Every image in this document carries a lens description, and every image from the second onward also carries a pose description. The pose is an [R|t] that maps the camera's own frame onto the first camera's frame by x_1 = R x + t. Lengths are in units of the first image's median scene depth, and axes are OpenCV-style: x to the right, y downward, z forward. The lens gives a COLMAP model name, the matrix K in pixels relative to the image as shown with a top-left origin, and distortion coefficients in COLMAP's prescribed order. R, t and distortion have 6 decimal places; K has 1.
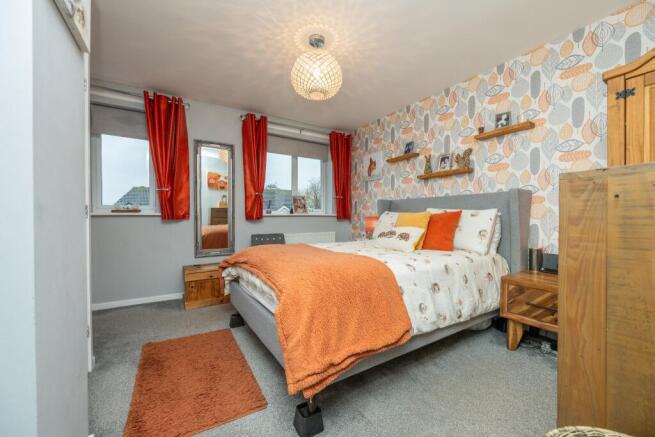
lens RADIAL K [[261.5, 0, 325.6], [0, 261.5, 224.0], [0, 0, 1]] dist [-0.004121, -0.000540]
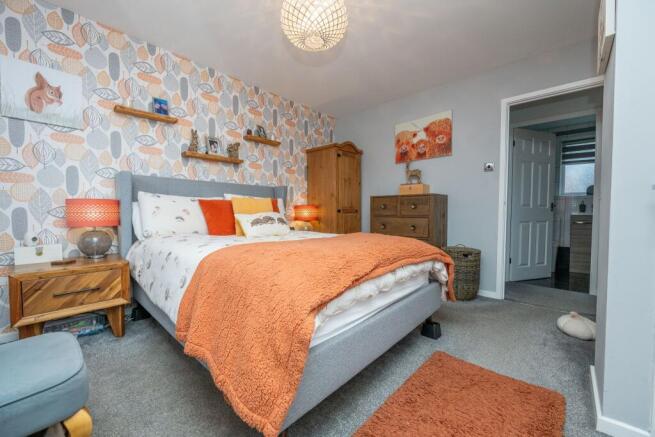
lens RADIAL K [[261.5, 0, 305.4], [0, 261.5, 212.4], [0, 0, 1]] dist [-0.004121, -0.000540]
pose [[-0.223457, -0.027795, 0.974317, -0.556623], [0.000854, 0.999587, 0.028711, -0.021204], [-0.974713, 0.007248, -0.223341, 0.883498]]
